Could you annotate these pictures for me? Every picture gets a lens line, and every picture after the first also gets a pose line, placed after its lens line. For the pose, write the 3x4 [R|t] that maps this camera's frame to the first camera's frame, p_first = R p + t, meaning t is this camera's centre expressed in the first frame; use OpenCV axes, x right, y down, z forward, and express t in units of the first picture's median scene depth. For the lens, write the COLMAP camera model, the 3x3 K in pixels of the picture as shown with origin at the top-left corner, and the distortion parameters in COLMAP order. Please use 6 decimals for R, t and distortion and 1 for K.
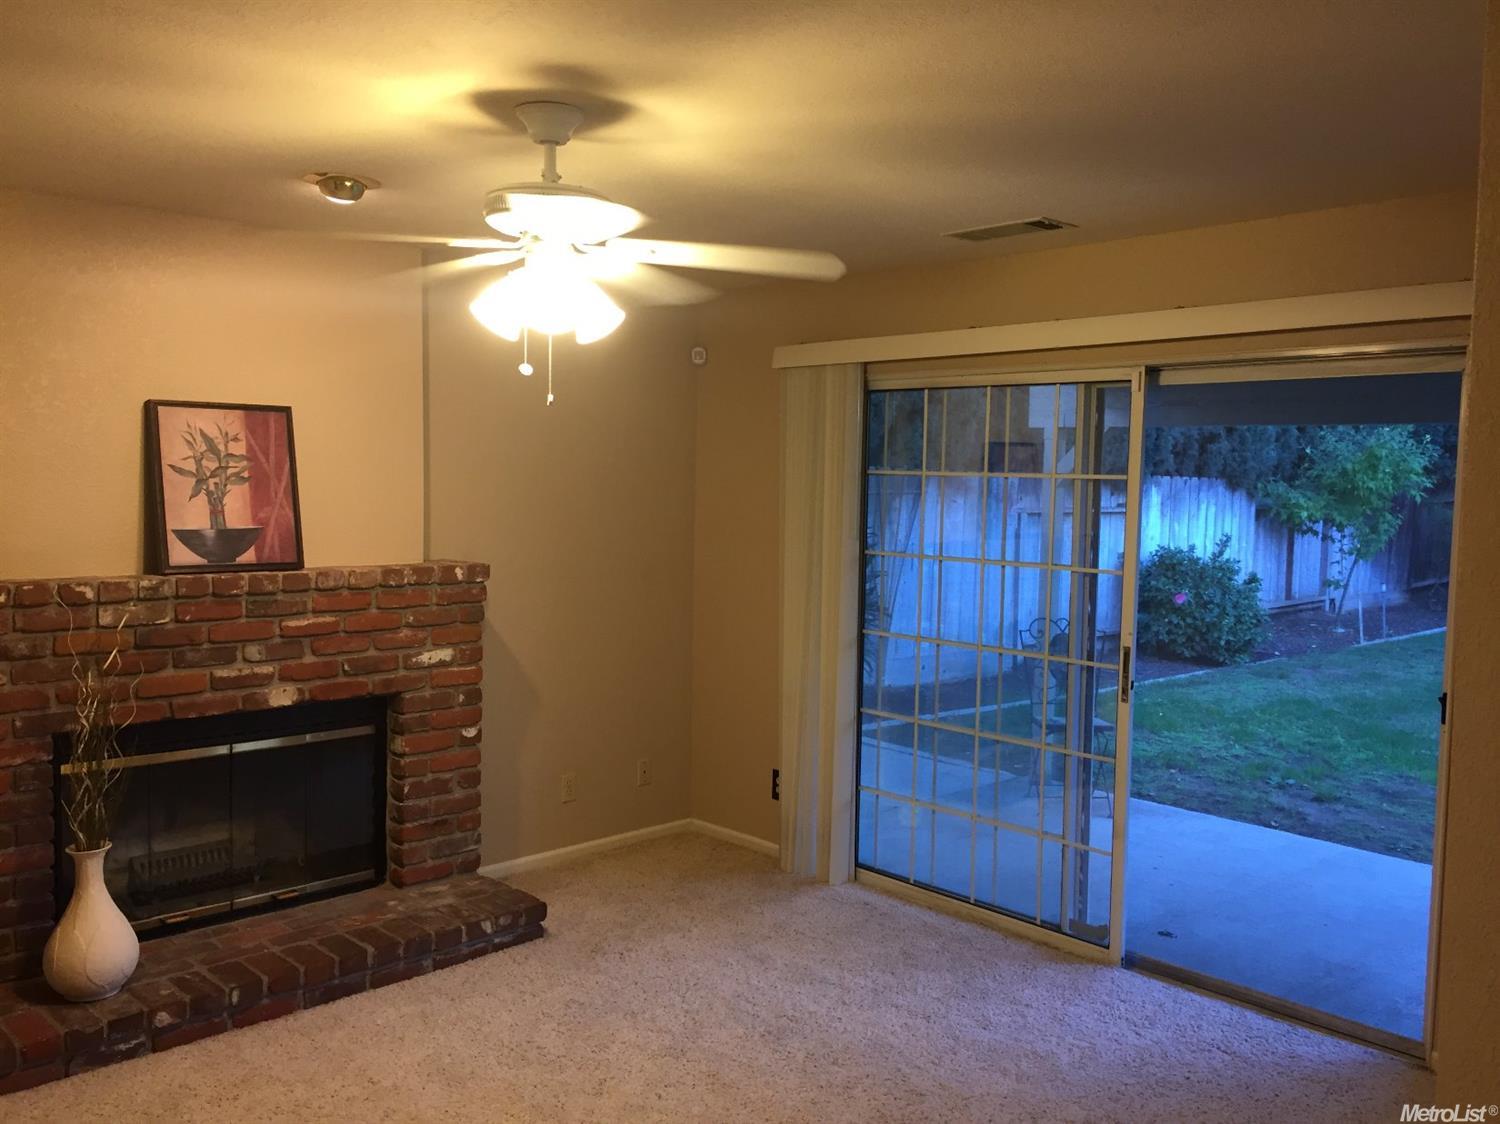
lens RADIAL K [[1281.3, 0, 750.0], [0, 1281.3, 562.0], [0, 0, 1]] dist [0.054619, -0.006820]
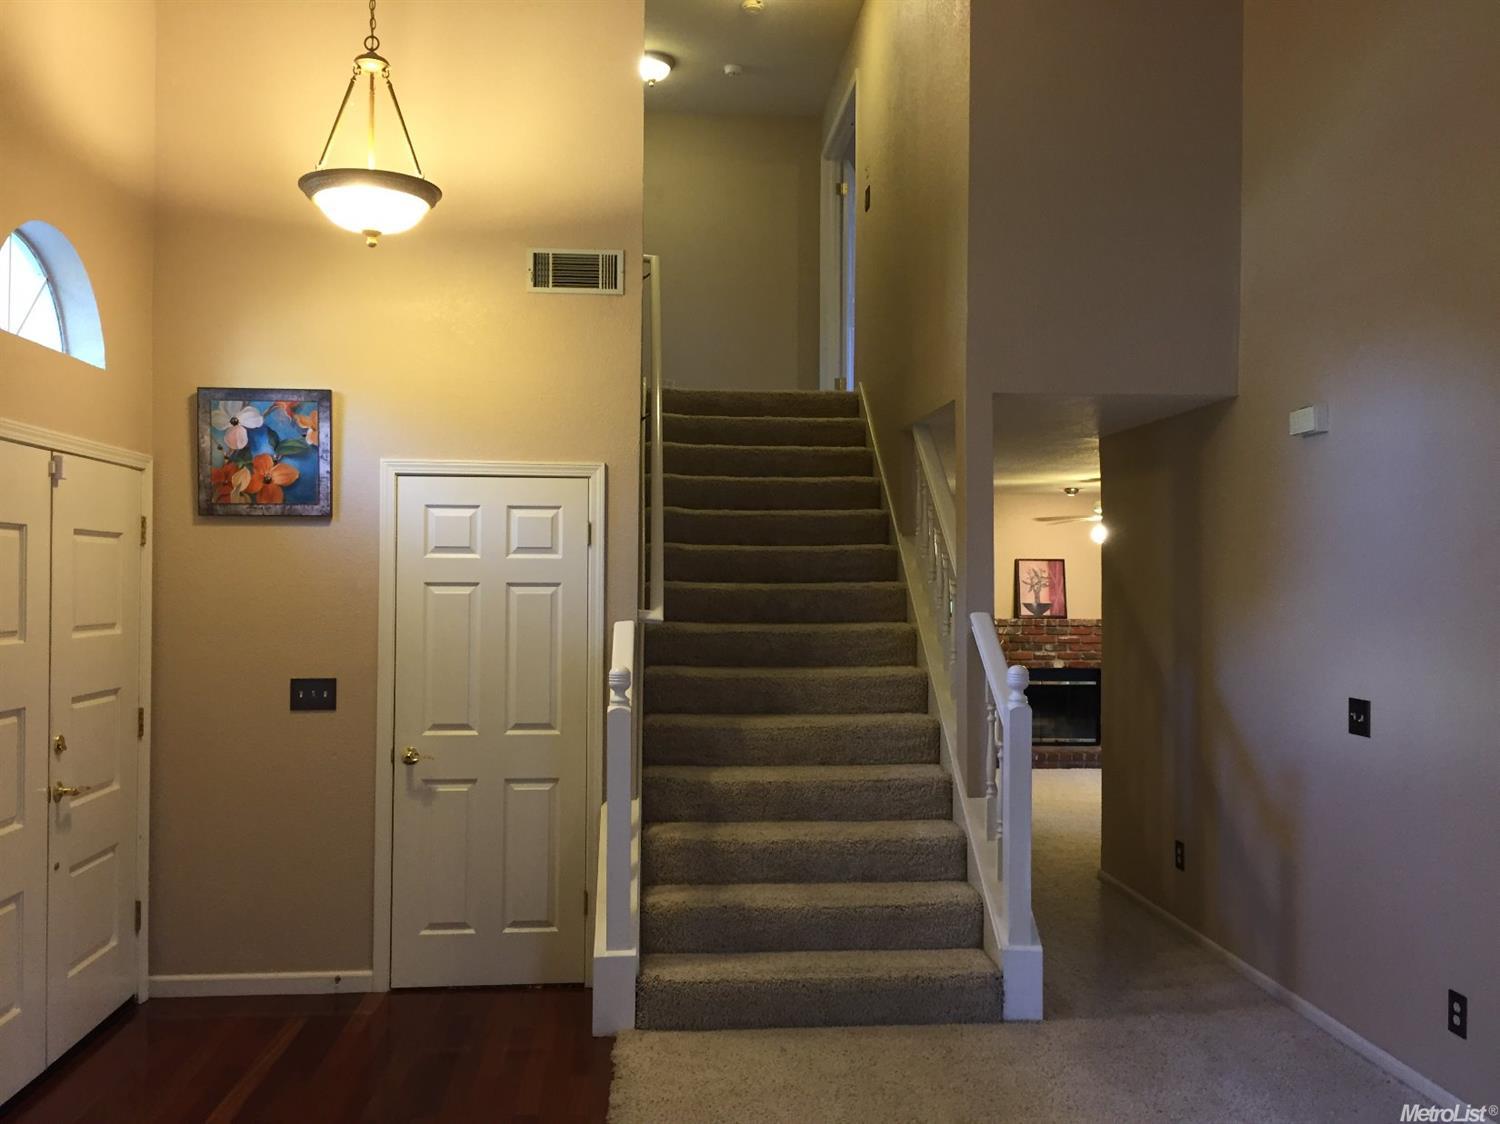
lens RADIAL K [[1281.3, 0, 750.0], [0, 1281.3, 562.0], [0, 0, 1]] dist [0.054619, -0.006820]
pose [[0.770437, -0.019944, -0.637204, 0.852485], [-0.039033, 0.996160, -0.078373, 0.123084], [0.636320, 0.085253, 0.766700, -1.487129]]
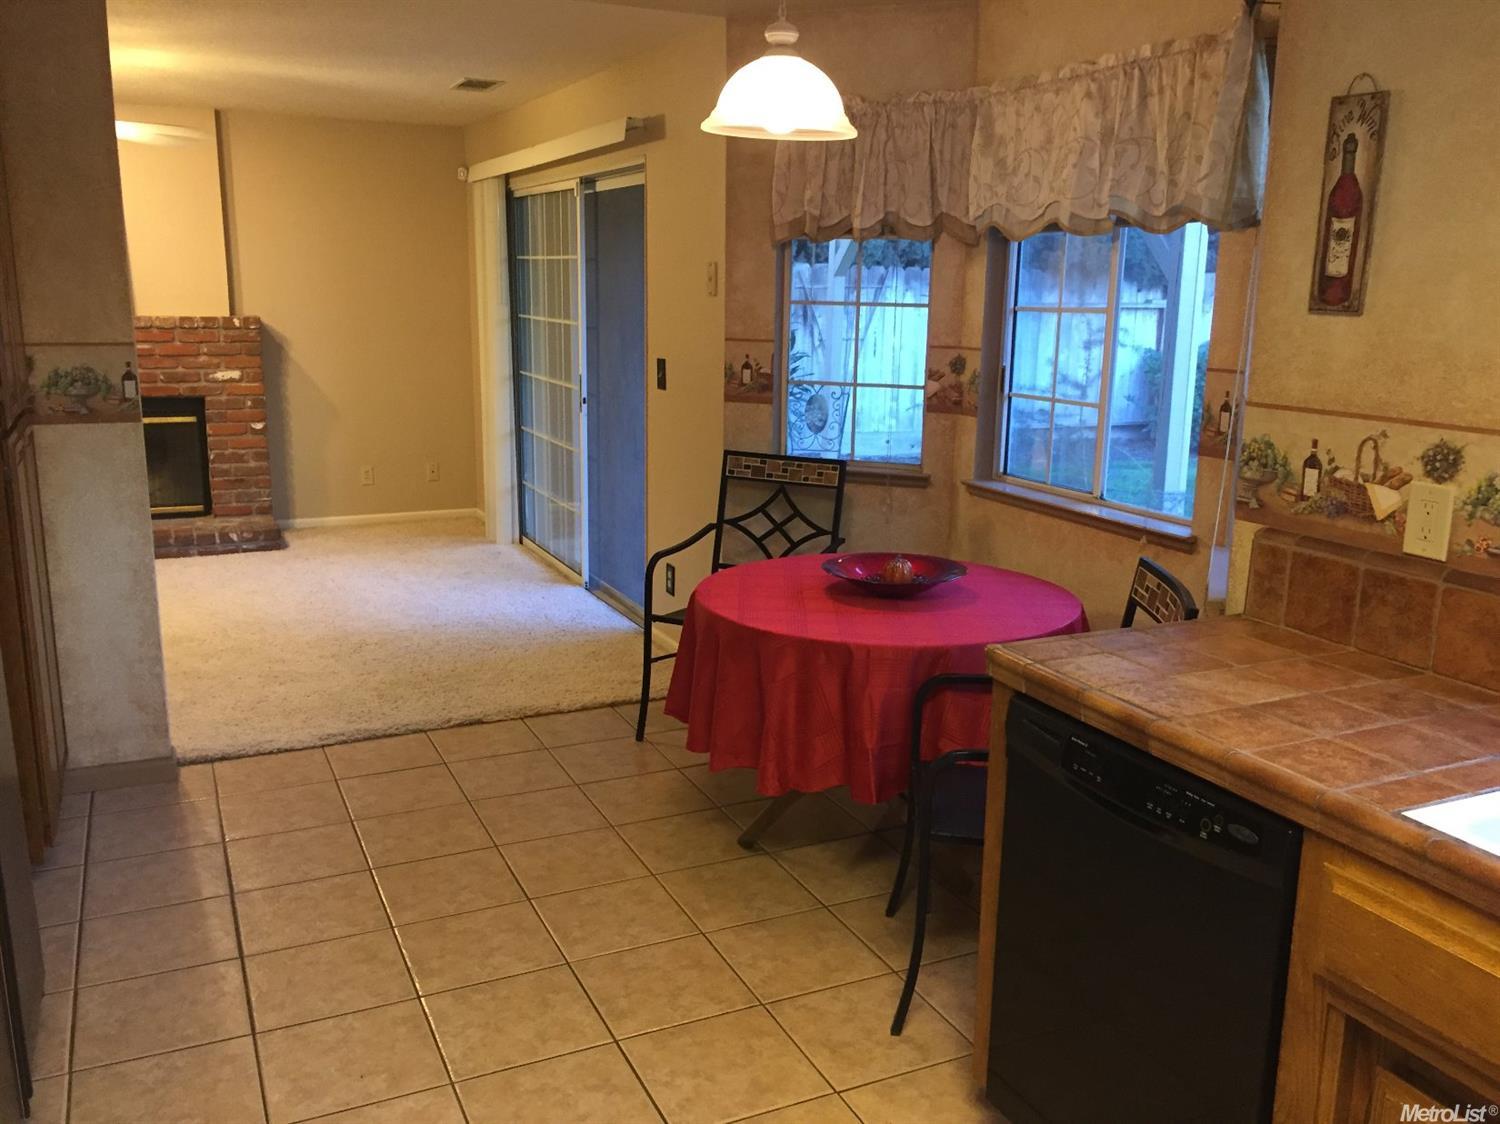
lens RADIAL K [[1281.3, 0, 750.0], [0, 1281.3, 562.0], [0, 0, 1]] dist [0.054619, -0.006820]
pose [[0.947401, 0.064904, -0.313400, 0.933002], [-0.020186, 0.989390, 0.143878, 0.061790], [0.319413, -0.129984, 0.938658, -0.346370]]
